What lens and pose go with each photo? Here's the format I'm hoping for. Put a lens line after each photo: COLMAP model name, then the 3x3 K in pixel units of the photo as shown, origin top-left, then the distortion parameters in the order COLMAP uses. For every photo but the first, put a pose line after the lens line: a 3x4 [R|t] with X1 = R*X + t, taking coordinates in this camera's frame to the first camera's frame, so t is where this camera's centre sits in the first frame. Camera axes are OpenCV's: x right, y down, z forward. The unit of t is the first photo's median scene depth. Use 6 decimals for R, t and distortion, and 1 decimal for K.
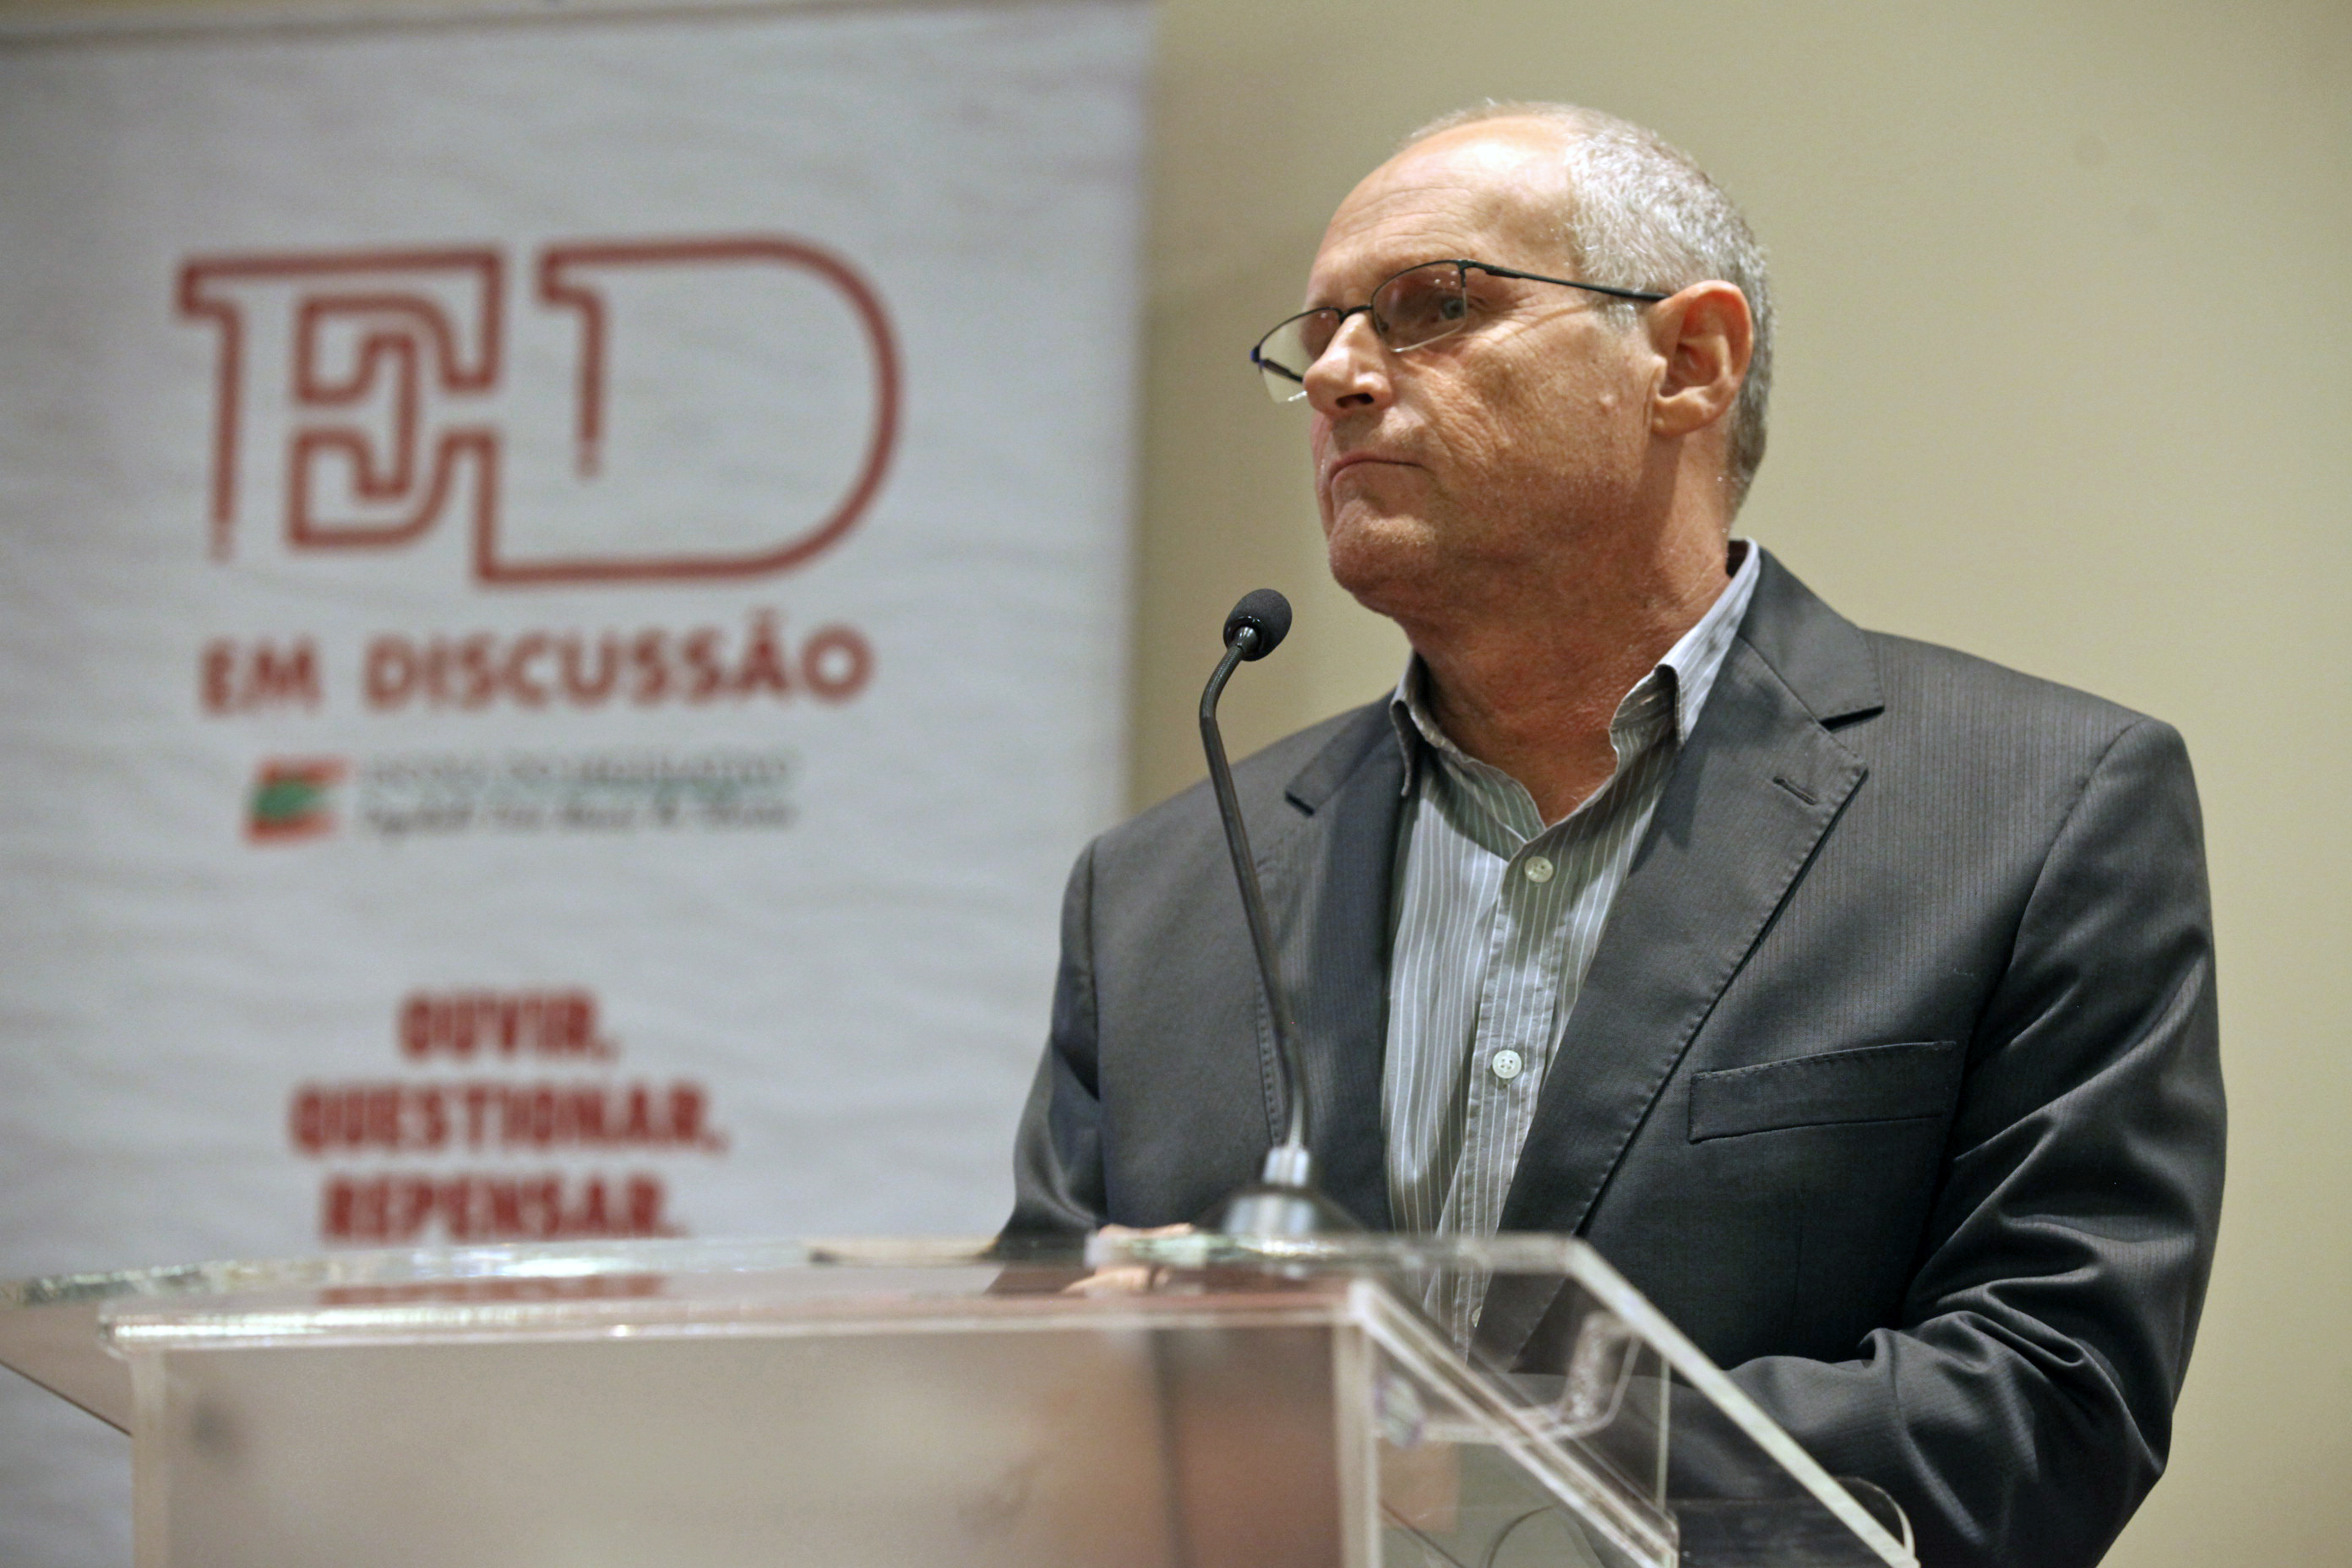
lens RADIAL K [[7393.2, 0, 1541.1], [0, 7393.2, 780.3], [0, 0, 1]] dist [0.042843, -0.672034]
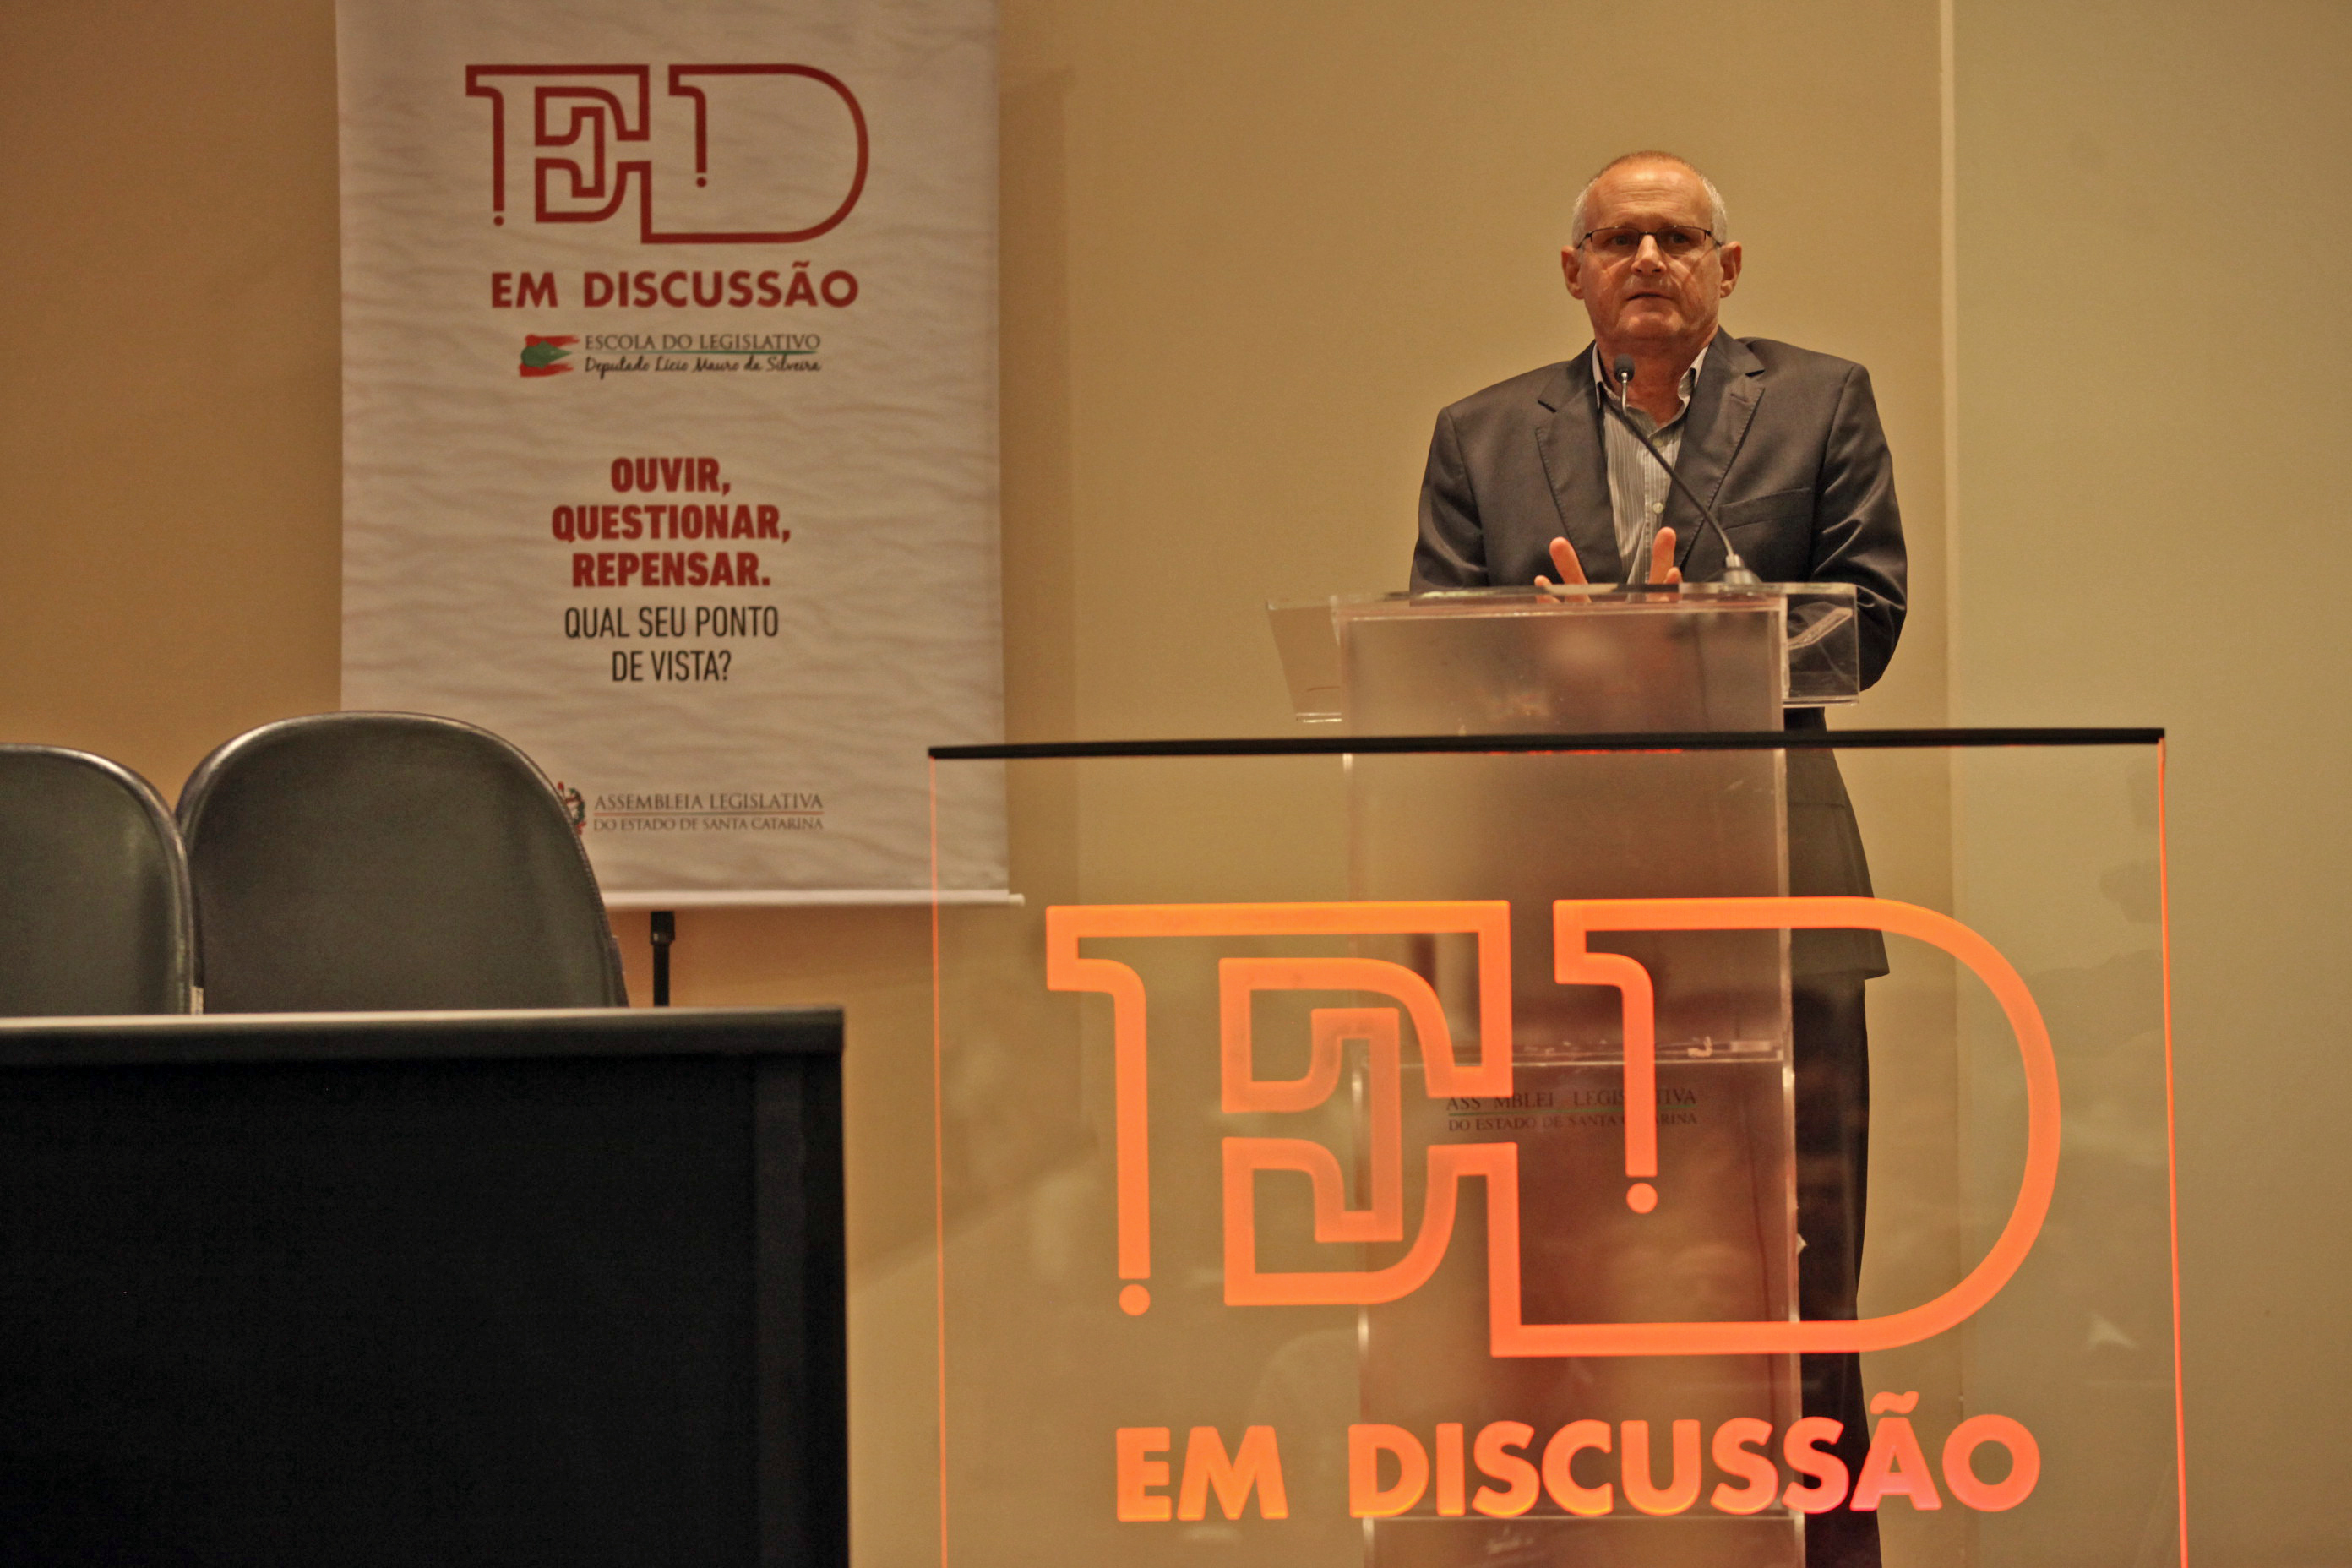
lens RADIAL K [[7458.1, 0, 1176.0], [0, 7458.1, 784.0], [0, 0, 1]] dist [0.048081, 1.446792]
pose [[0.969335, -0.005521, 0.245682, -0.488036], [-0.013327, 0.997096, 0.074985, -0.033727], [-0.245383, -0.075960, 0.966446, -0.912146]]
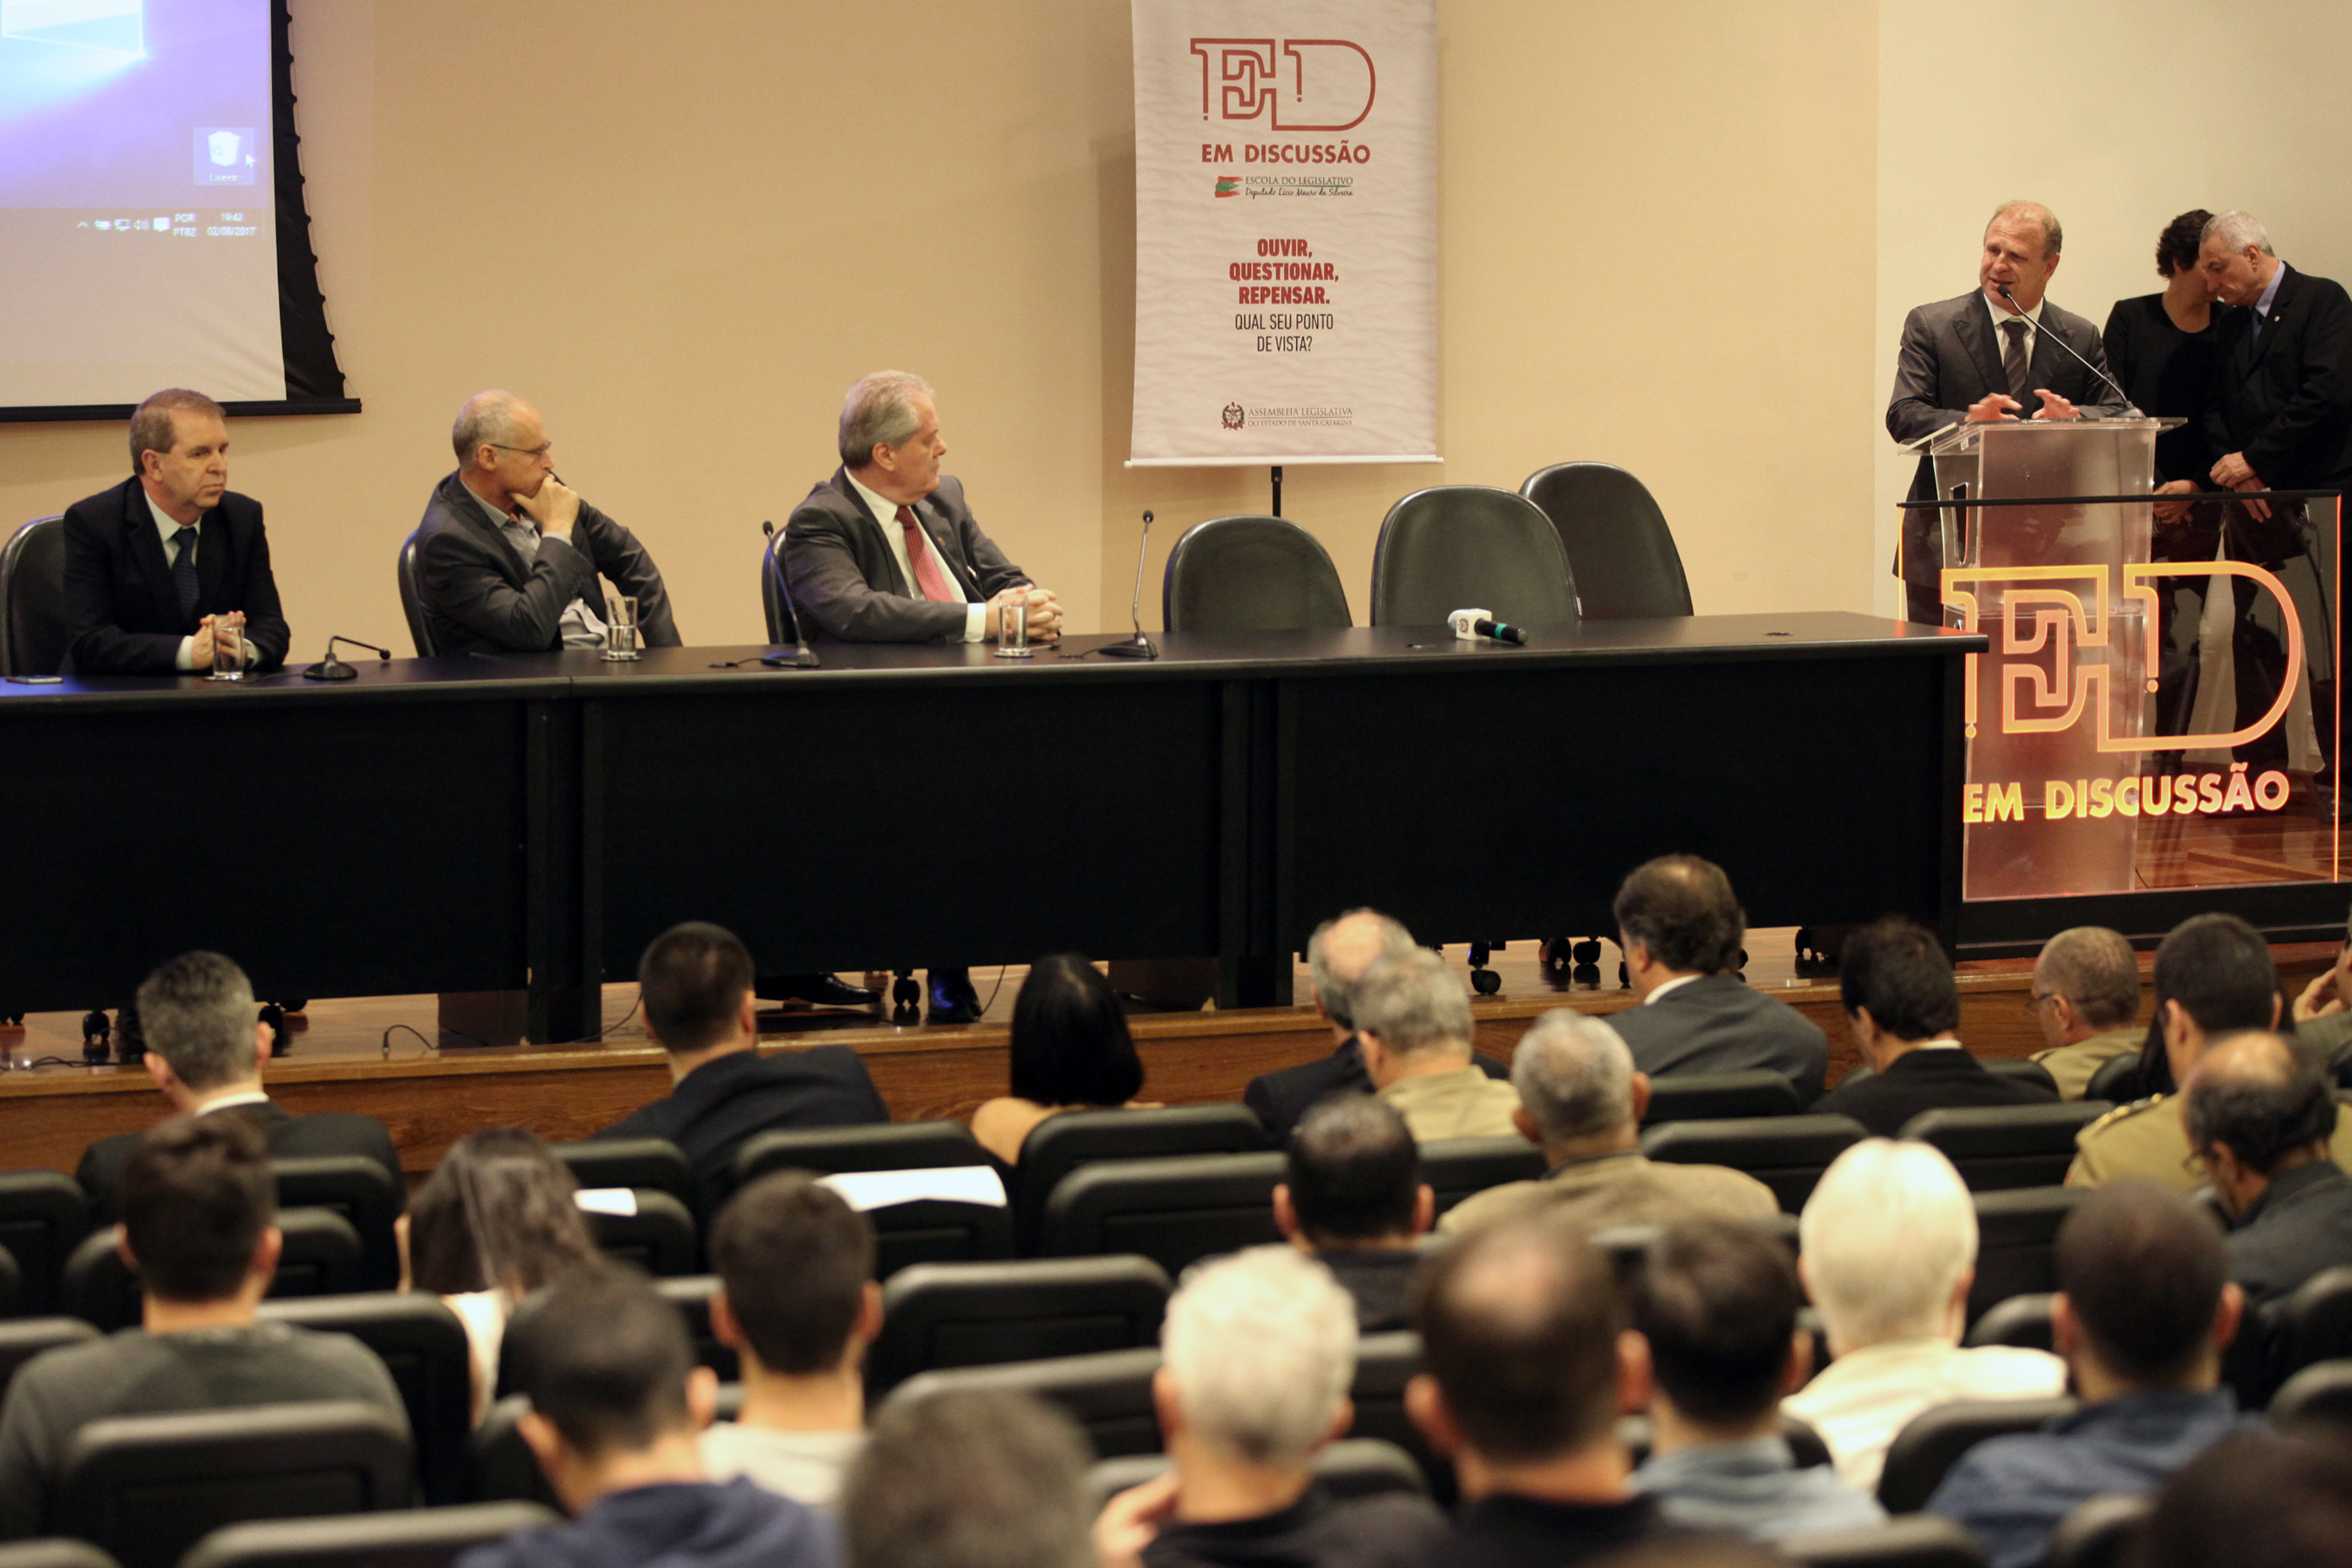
lens RADIAL K [[6405.9, 0, 1174.6], [0, 6405.9, 598.8], [0, 0, 1]] dist [0.046659, -2.117292]
pose [[0.818382, -0.044901, 0.572918, -2.095682], [-0.075170, 0.980013, 0.184183, -0.395560], [-0.569737, -0.193799, 0.798650, -1.657013]]
